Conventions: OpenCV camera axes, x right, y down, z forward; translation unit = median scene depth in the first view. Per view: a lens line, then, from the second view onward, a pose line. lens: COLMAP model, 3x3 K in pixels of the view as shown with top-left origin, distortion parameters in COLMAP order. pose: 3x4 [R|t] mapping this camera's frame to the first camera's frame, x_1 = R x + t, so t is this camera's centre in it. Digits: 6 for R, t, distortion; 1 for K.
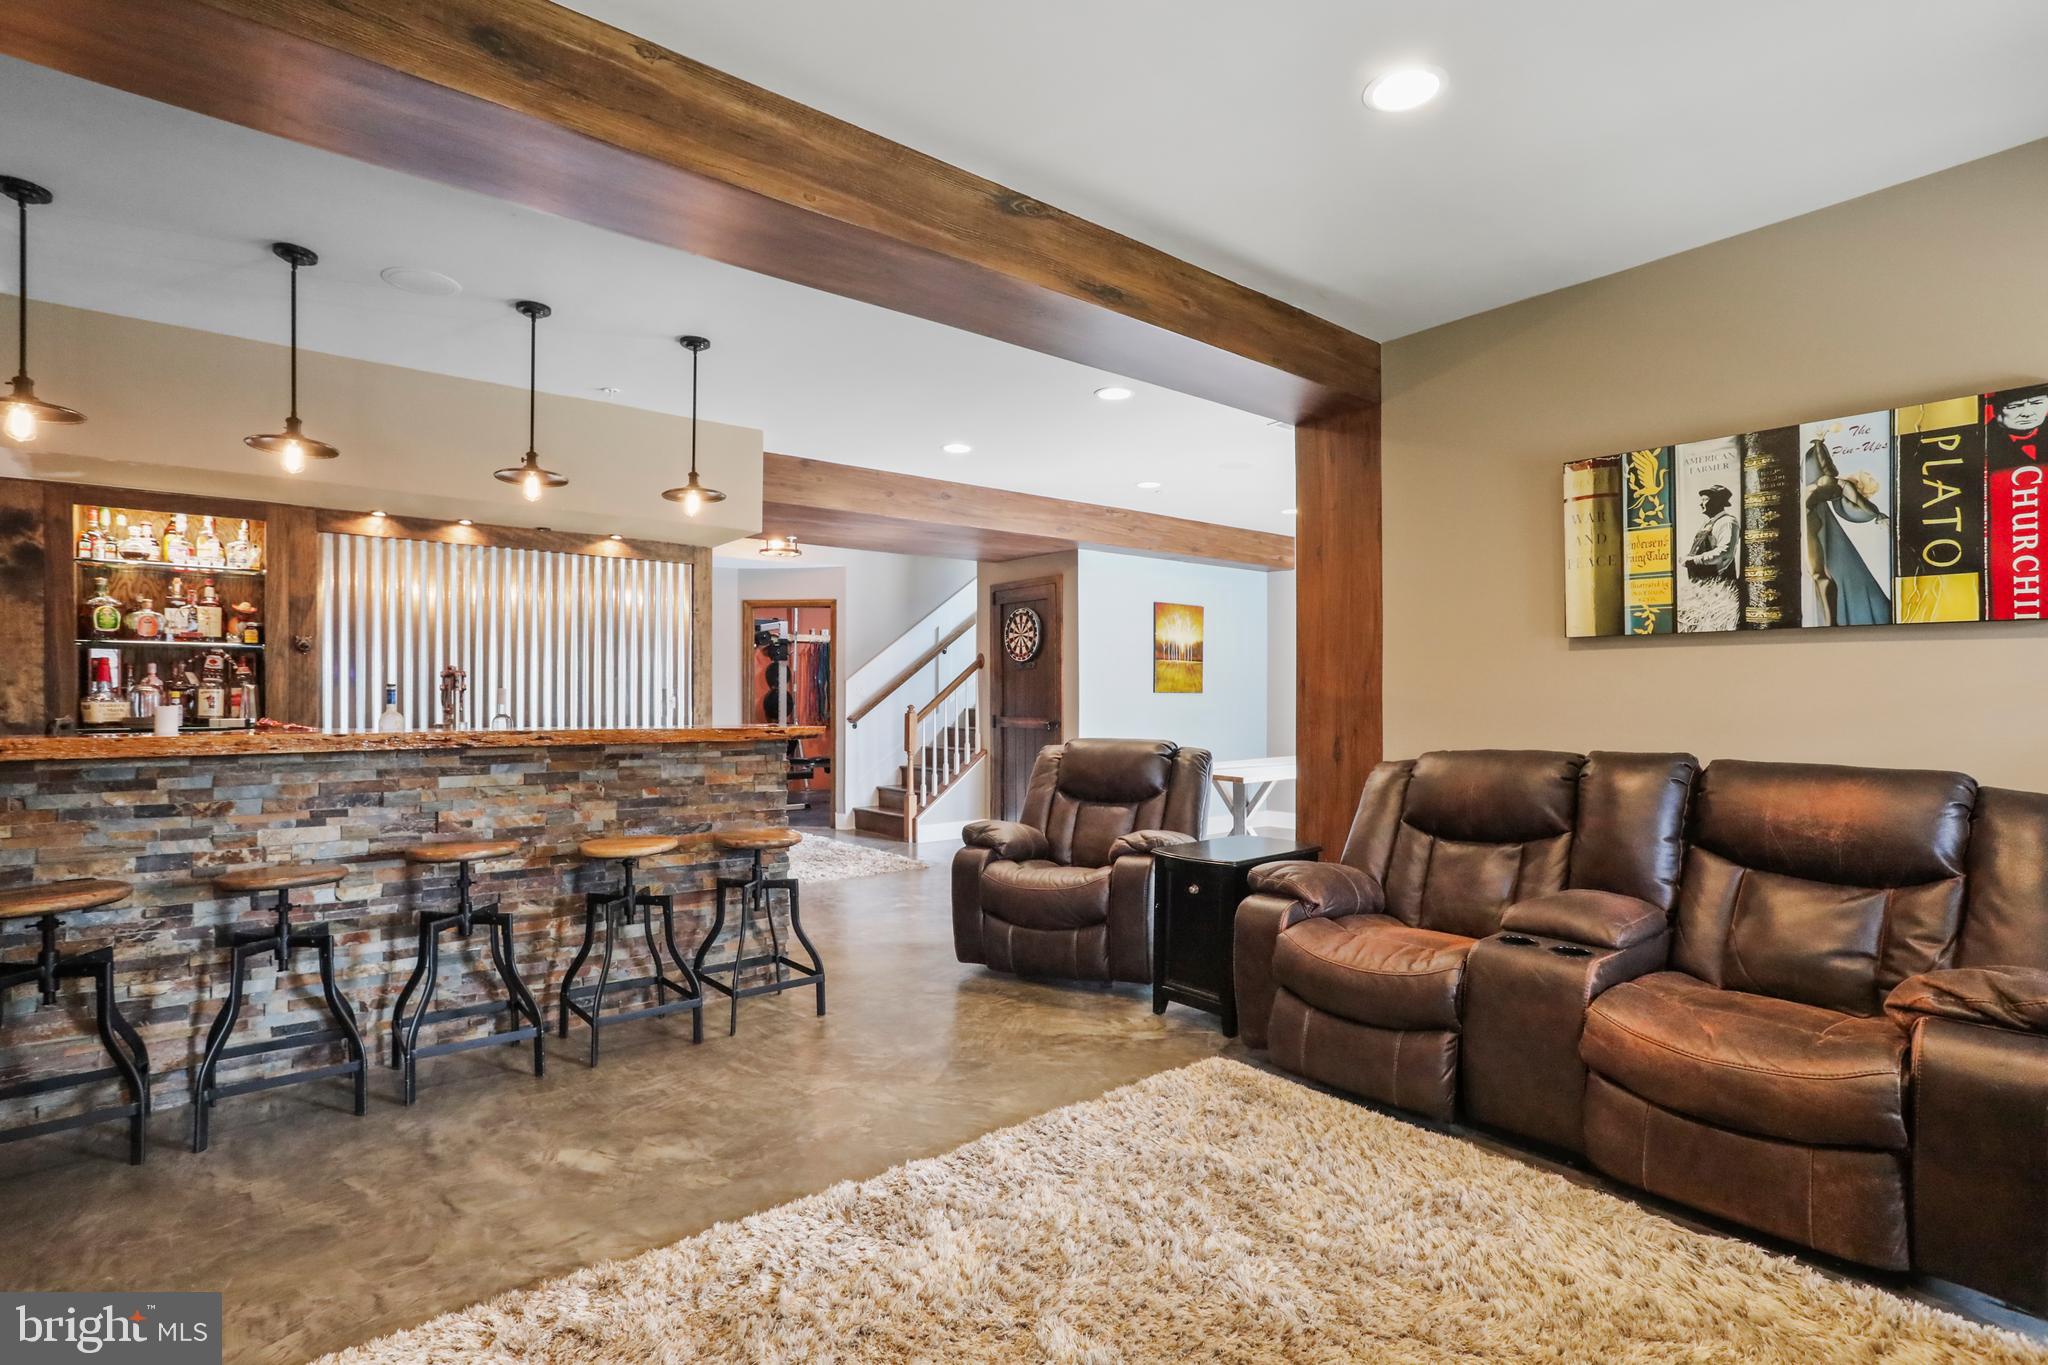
lens RADIAL K [[990.8, 0, 1017.4], [0, 990.8, 688.9], [0, 0, 1]] dist [-0.030964, 0.017989]
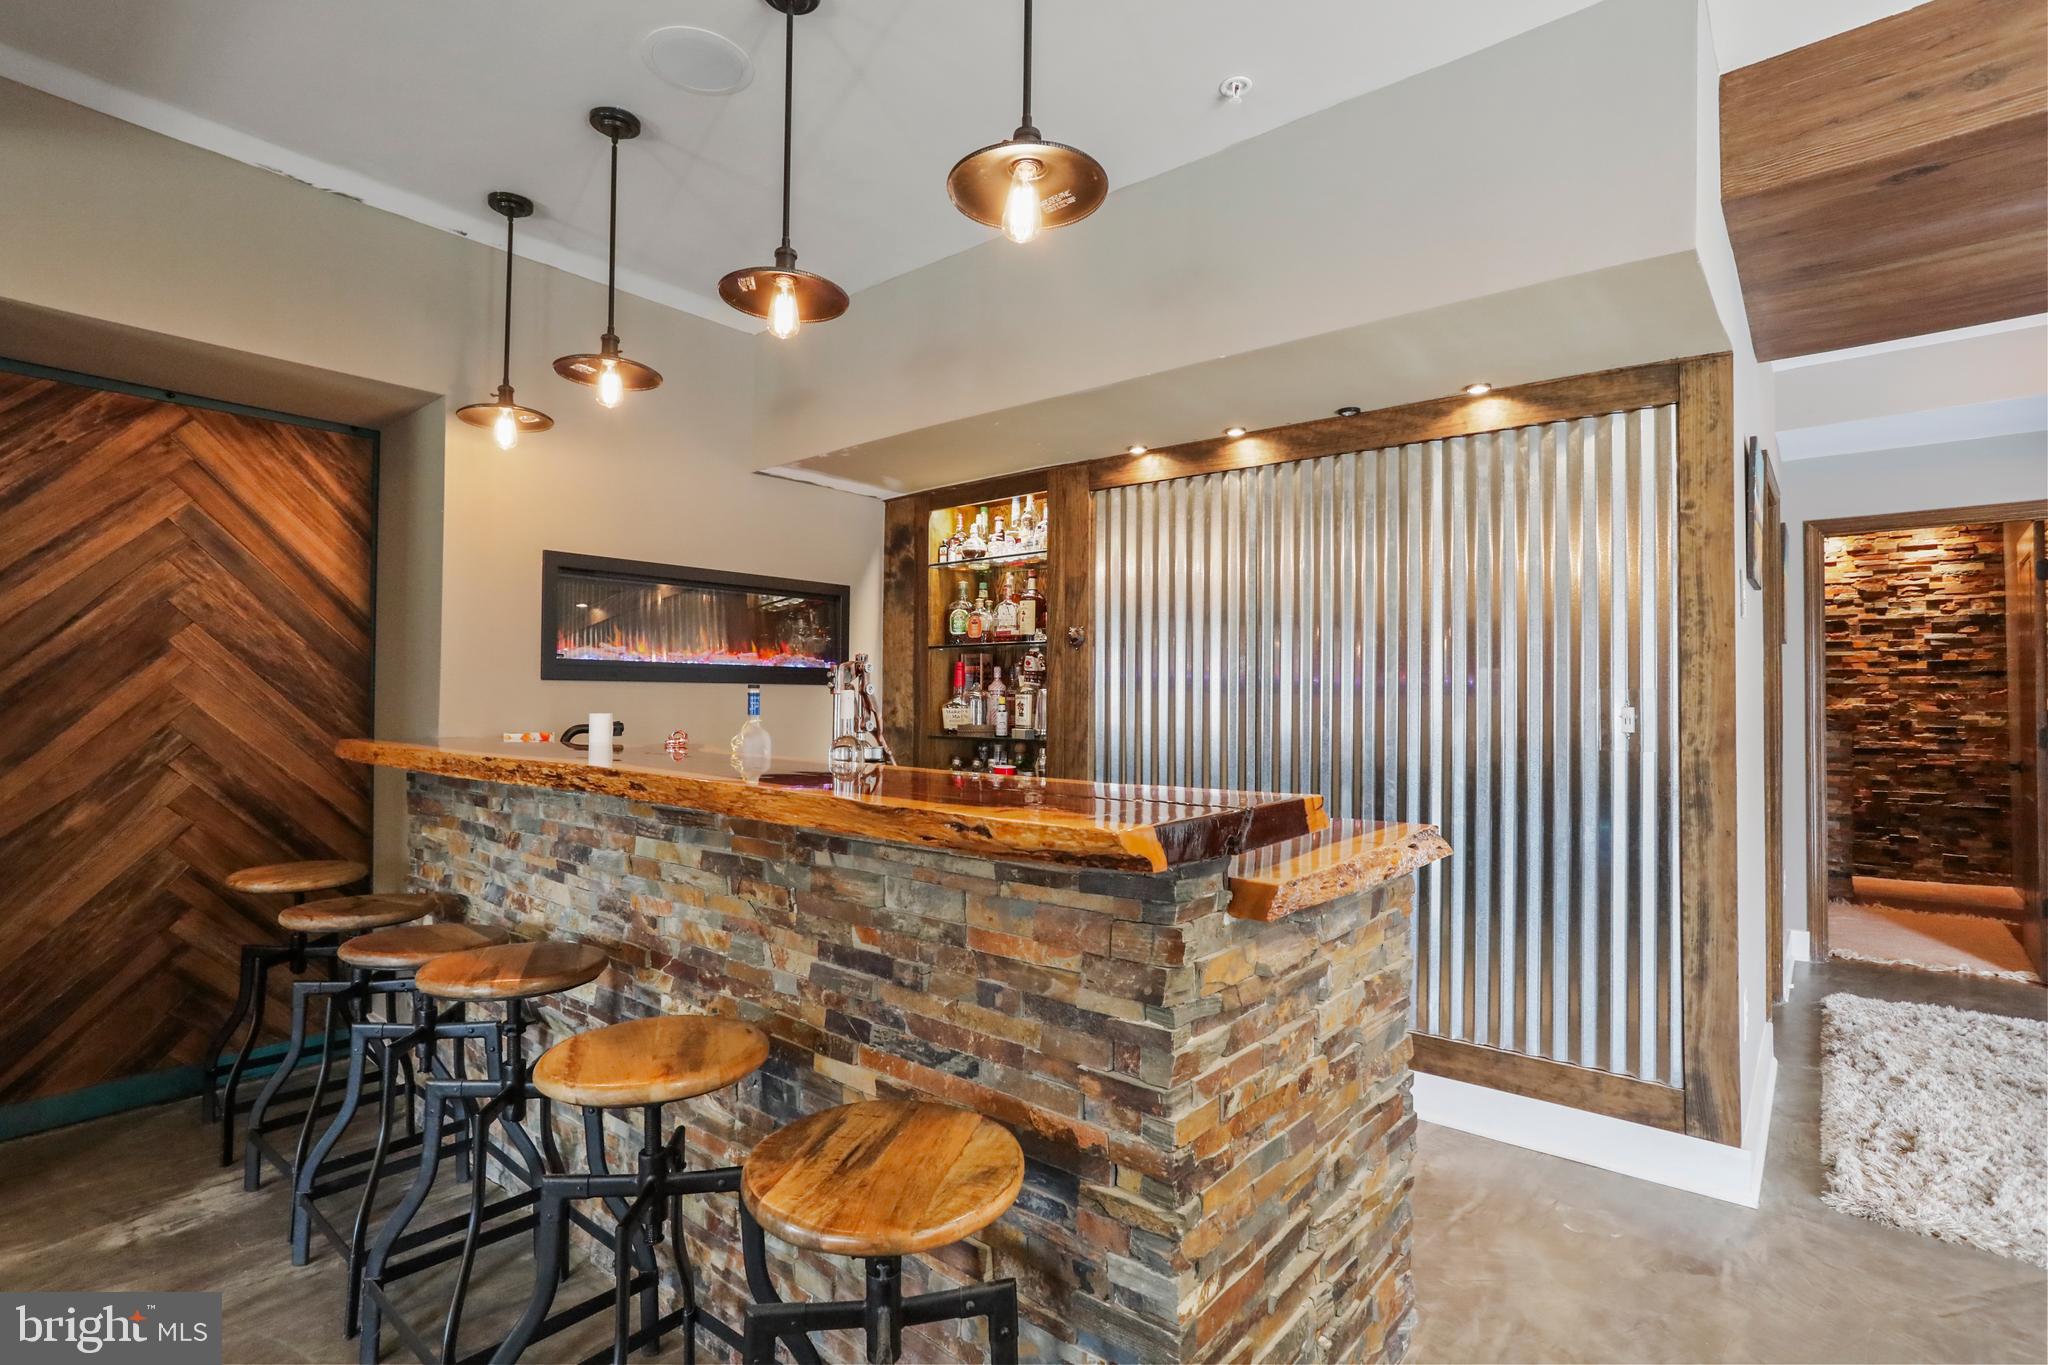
lens RADIAL K [[990.8, 0, 1023.0], [0, 990.8, 675.9], [0, 0, 1]] dist [-0.030964, 0.017989]
pose [[0.190214, -0.021715, -0.981502, 0.061364], [0.002594, 0.999763, -0.021617, 0.003819], [0.981739, 0.001565, 0.190225, 1.128474]]
